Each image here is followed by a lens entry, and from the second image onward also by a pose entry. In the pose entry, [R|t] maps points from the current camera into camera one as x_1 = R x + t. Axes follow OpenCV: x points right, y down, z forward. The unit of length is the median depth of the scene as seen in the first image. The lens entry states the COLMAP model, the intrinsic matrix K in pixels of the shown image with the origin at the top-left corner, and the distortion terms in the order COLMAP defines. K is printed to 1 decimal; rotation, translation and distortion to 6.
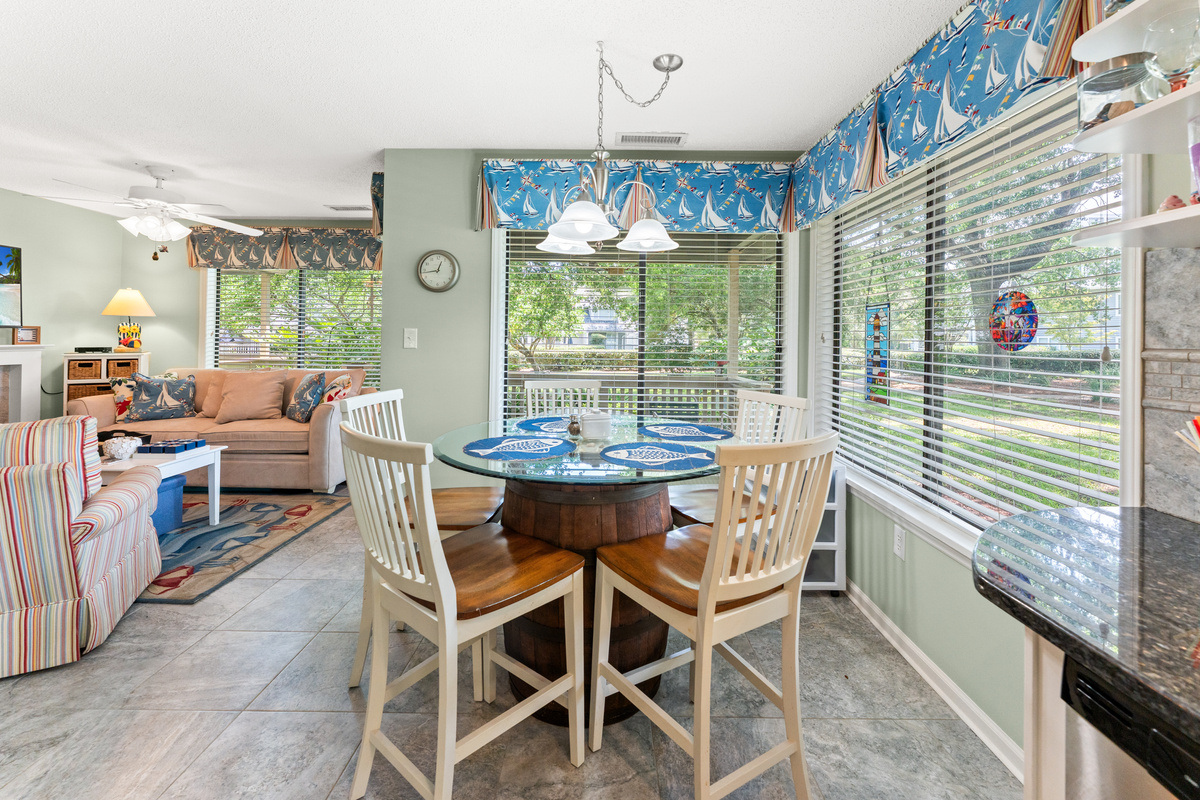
lens RADIAL K [[496.3, 0, 607.5], [0, 496.3, 331.8], [0, 0, 1]] dist [-0.000446, -0.000670]
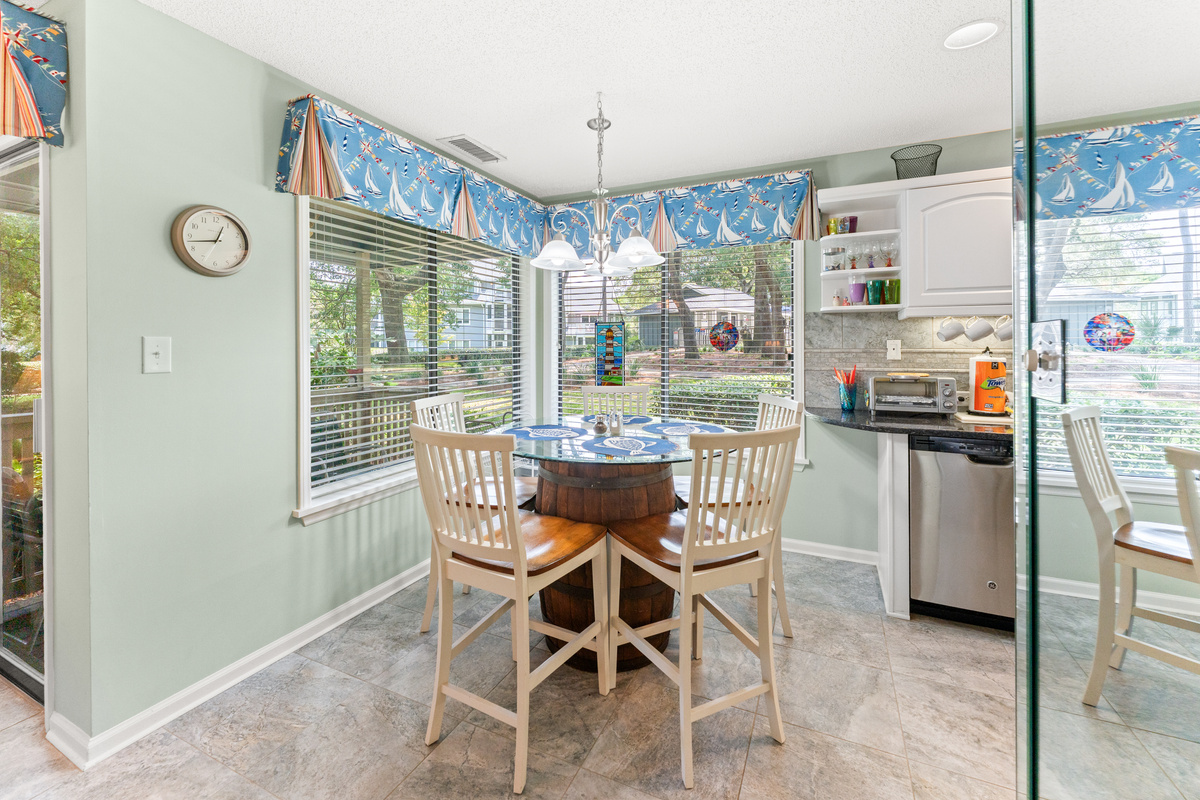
lens RADIAL K [[496.3, 0, 602.0], [0, 496.3, 339.9], [0, 0, 1]] dist [-0.000446, -0.000670]
pose [[0.424603, -0.004487, 0.905368, -0.504481], [-0.005123, 0.999960, 0.007358, -0.007476], [-0.905365, -0.007762, 0.424563, 0.235163]]
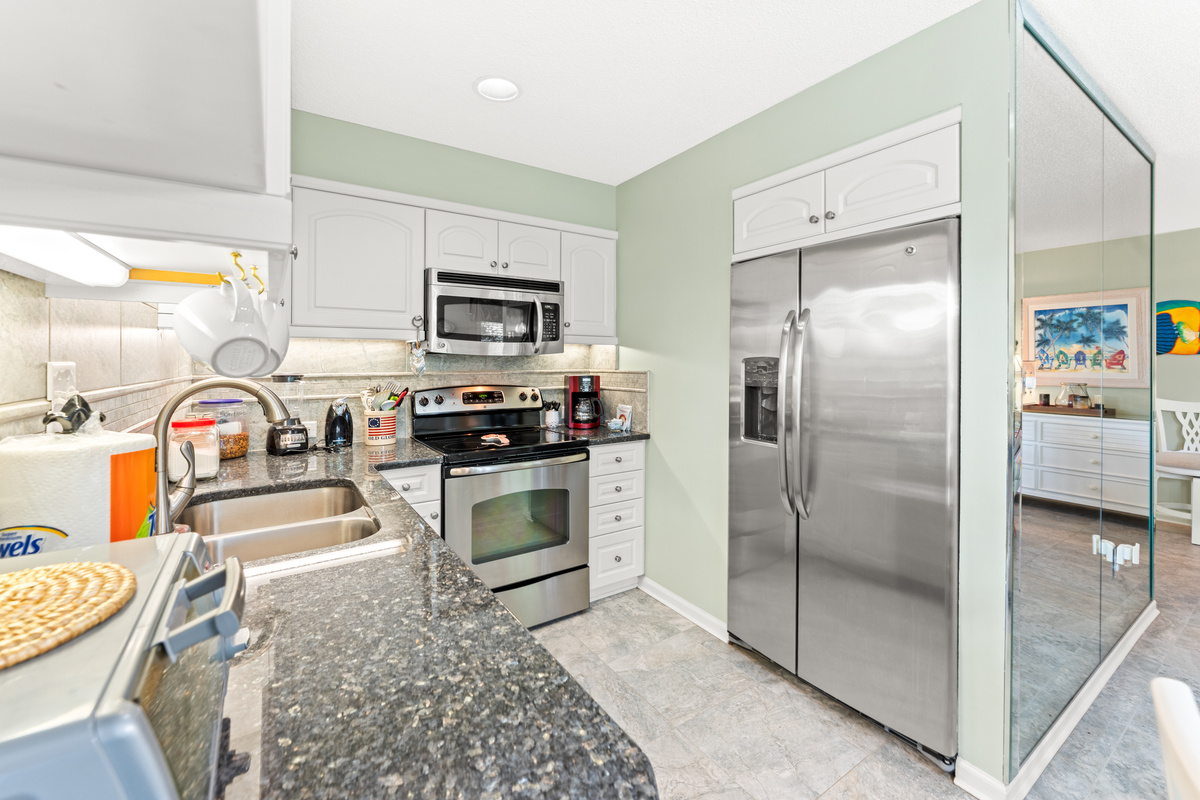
lens RADIAL K [[496.3, 0, 592.1], [0, 496.3, 366.7], [0, 0, 1]] dist [-0.000446, -0.000670]
pose [[-0.837119, -0.008673, -0.546952, 0.226970], [-0.004130, 0.999946, -0.009536, -0.005594], [0.547006, -0.005724, -0.837109, 0.284379]]
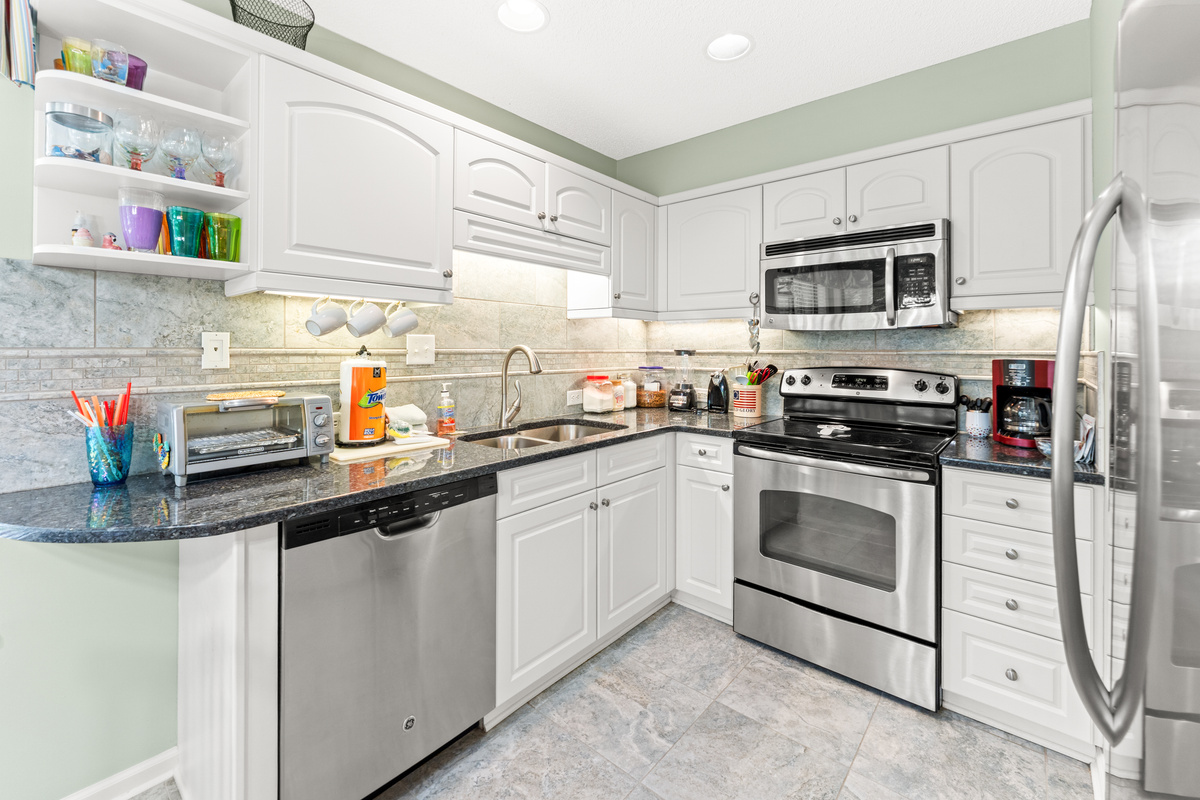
lens RADIAL K [[496.3, 0, 597.6], [0, 496.3, 345.6], [0, 0, 1]] dist [-0.000446, -0.000670]
pose [[-0.752096, -0.016247, 0.658853, -0.167371], [-0.025826, 0.999655, -0.004830, 0.000148], [-0.658547, -0.020648, -0.752256, 0.252669]]
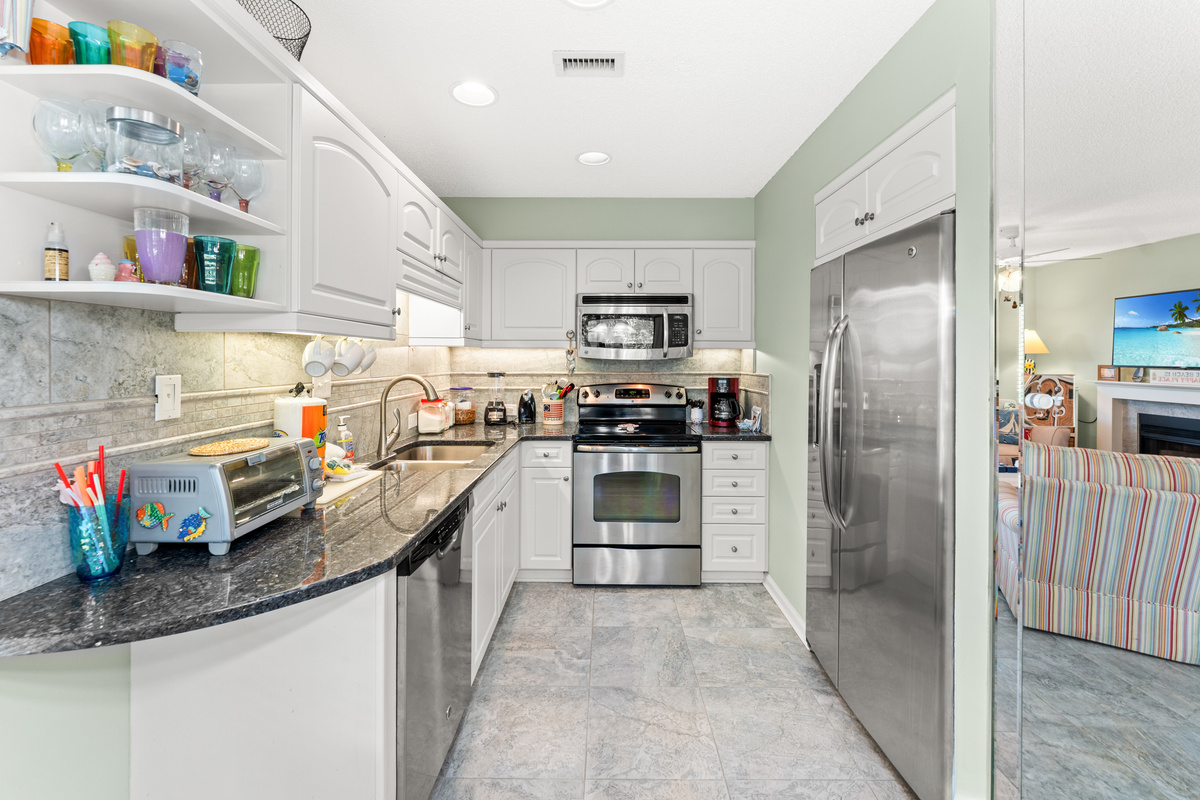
lens RADIAL K [[496.3, 0, 588.0], [0, 496.3, 361.8], [0, 0, 1]] dist [-0.000446, -0.000670]
pose [[-0.999346, -0.016812, 0.032016, 0.028026], [-0.017041, 0.999831, -0.006904, -0.015129], [-0.031895, -0.007445, -0.999464, 0.463411]]
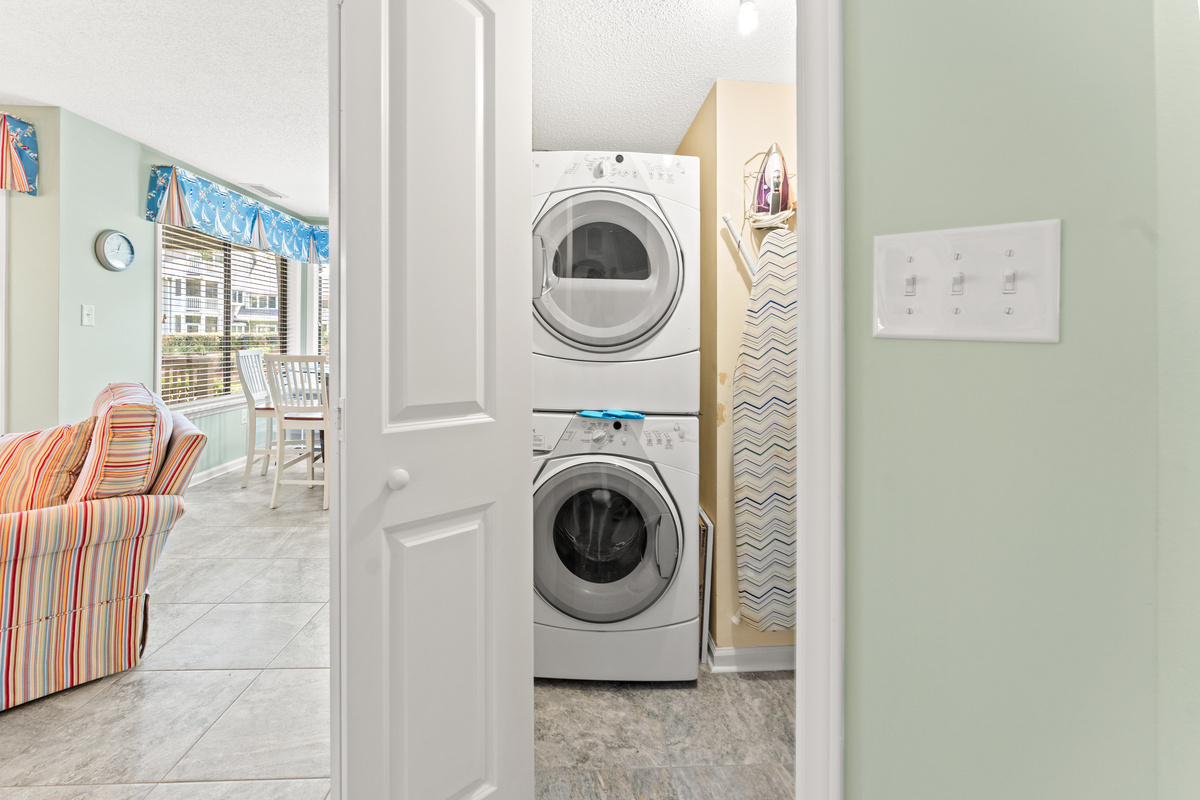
lens RADIAL K [[496.3, 0, 594.0], [0, 496.3, 353.7], [0, 0, 1]] dist [-0.000446, -0.000670]
pose [[-0.049851, -0.044387, 0.997770, -1.058952], [-0.034187, 0.998502, 0.042712, 0.009479], [-0.998171, -0.031981, -0.051294, 0.037575]]
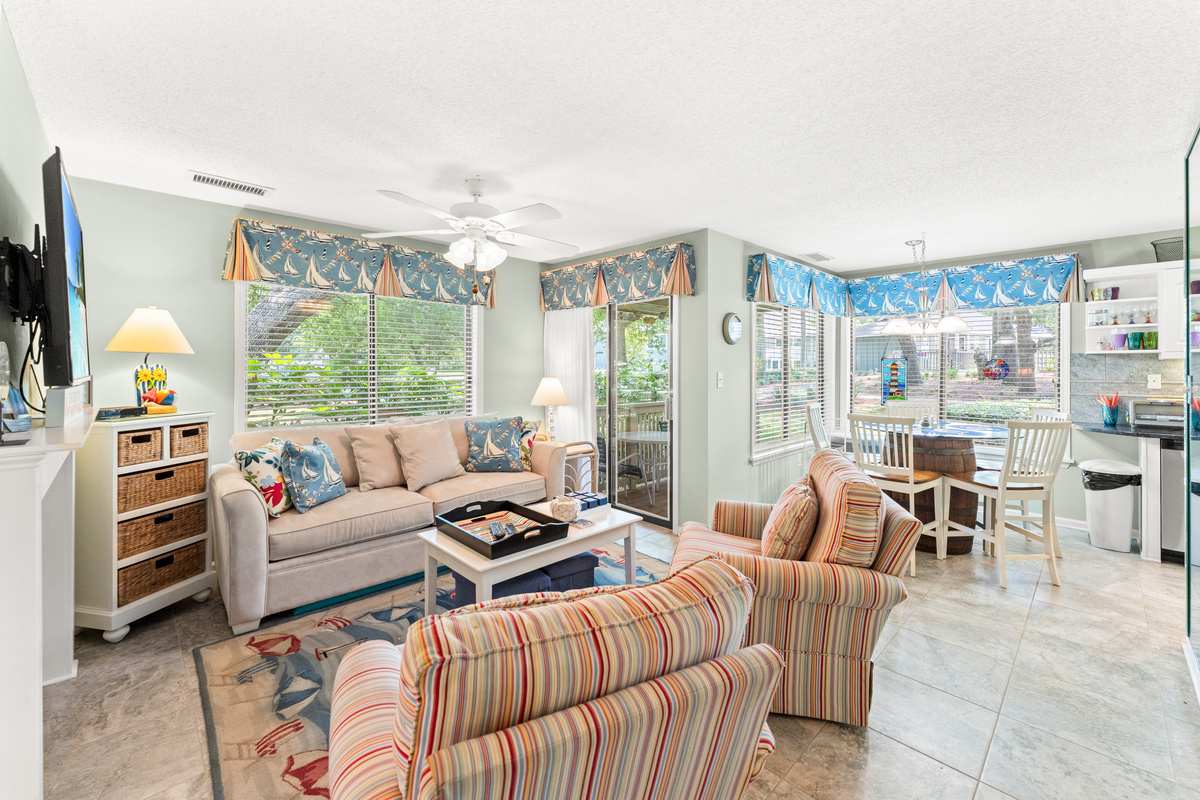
lens RADIAL K [[496.3, 0, 598.0], [0, 496.3, 363.3], [0, 0, 1]] dist [-0.000446, -0.000670]
pose [[0.719040, -0.004940, 0.694951, -1.125379], [-0.003969, 0.999929, 0.011214, -0.032121], [-0.694957, -0.010821, 0.718970, 0.218015]]
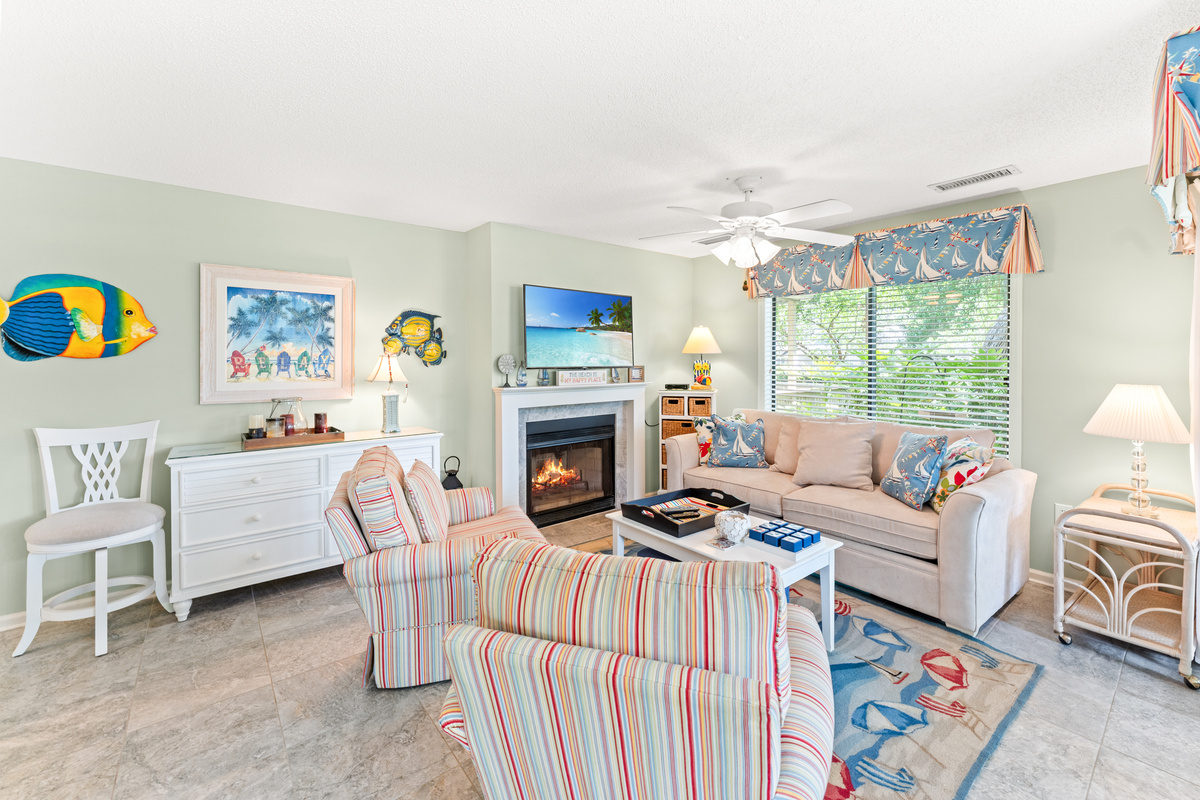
lens RADIAL K [[496.3, 0, 597.2], [0, 496.3, 358.7], [0, 0, 1]] dist [-0.000446, -0.000670]
pose [[0.615340, -0.010250, -0.788195, -0.338924], [0.019002, 0.999818, 0.001832, -0.030351], [0.788033, -0.016105, 0.615423, 0.238543]]
